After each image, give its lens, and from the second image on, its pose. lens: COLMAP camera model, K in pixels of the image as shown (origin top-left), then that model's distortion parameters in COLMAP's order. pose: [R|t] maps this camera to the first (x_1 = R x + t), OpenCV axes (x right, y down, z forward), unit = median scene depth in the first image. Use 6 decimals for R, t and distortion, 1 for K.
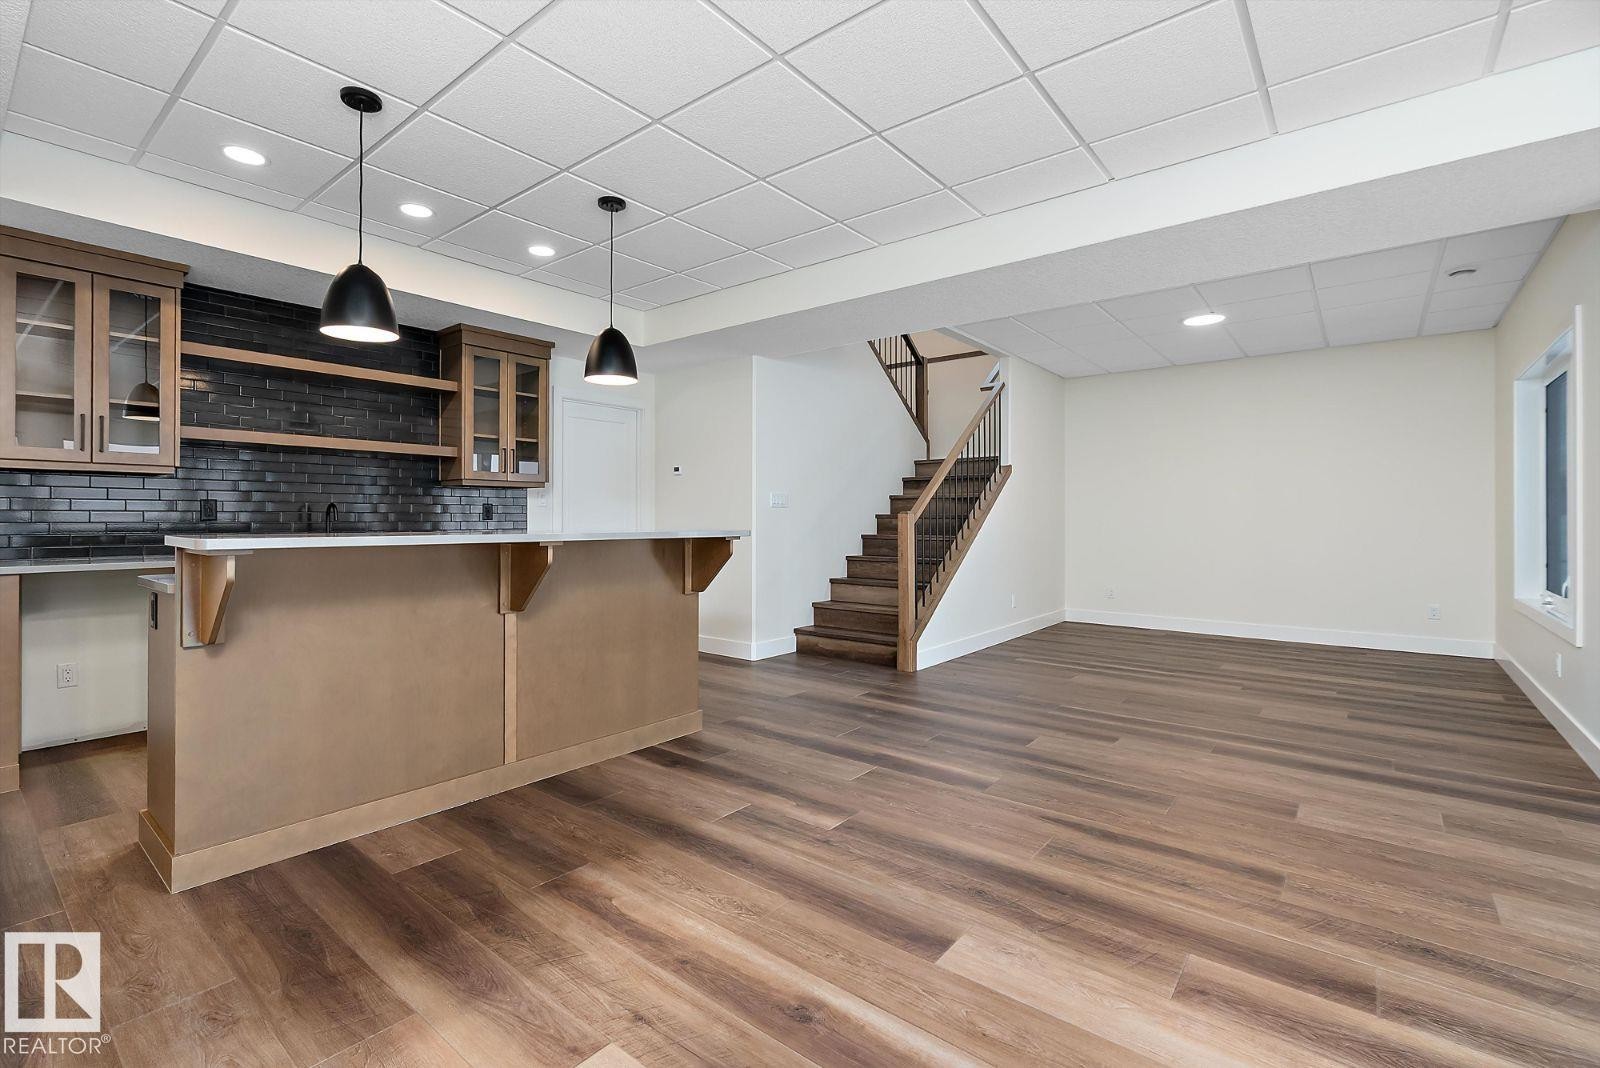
lens RADIAL K [[713.1, 0, 776.4], [0, 713.1, 510.4], [0, 0, 1]] dist [-0.001546, 0.000394]
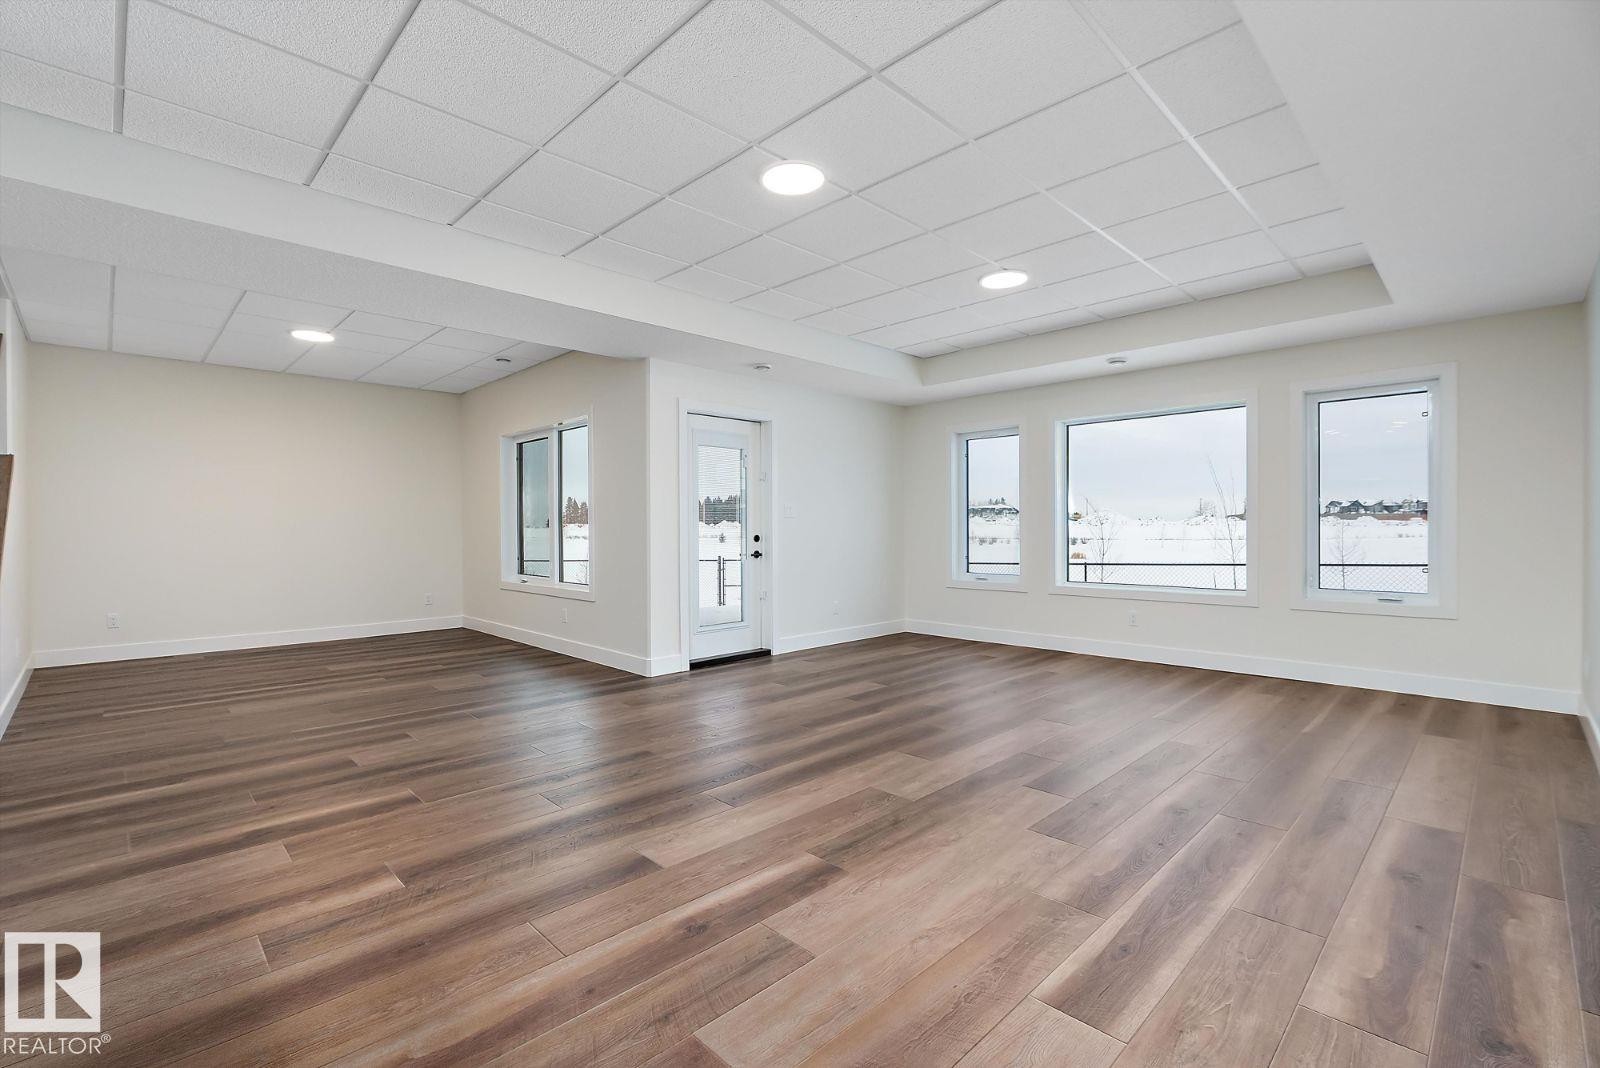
lens RADIAL K [[713.1, 0, 774.2], [0, 713.1, 534.2], [0, 0, 1]] dist [-0.001546, 0.000394]
pose [[0.126989, -0.009501, 0.991859, -0.570839], [-0.007404, 0.999917, 0.010526, 0.004173], [-0.991876, -0.008681, 0.126909, 0.350061]]
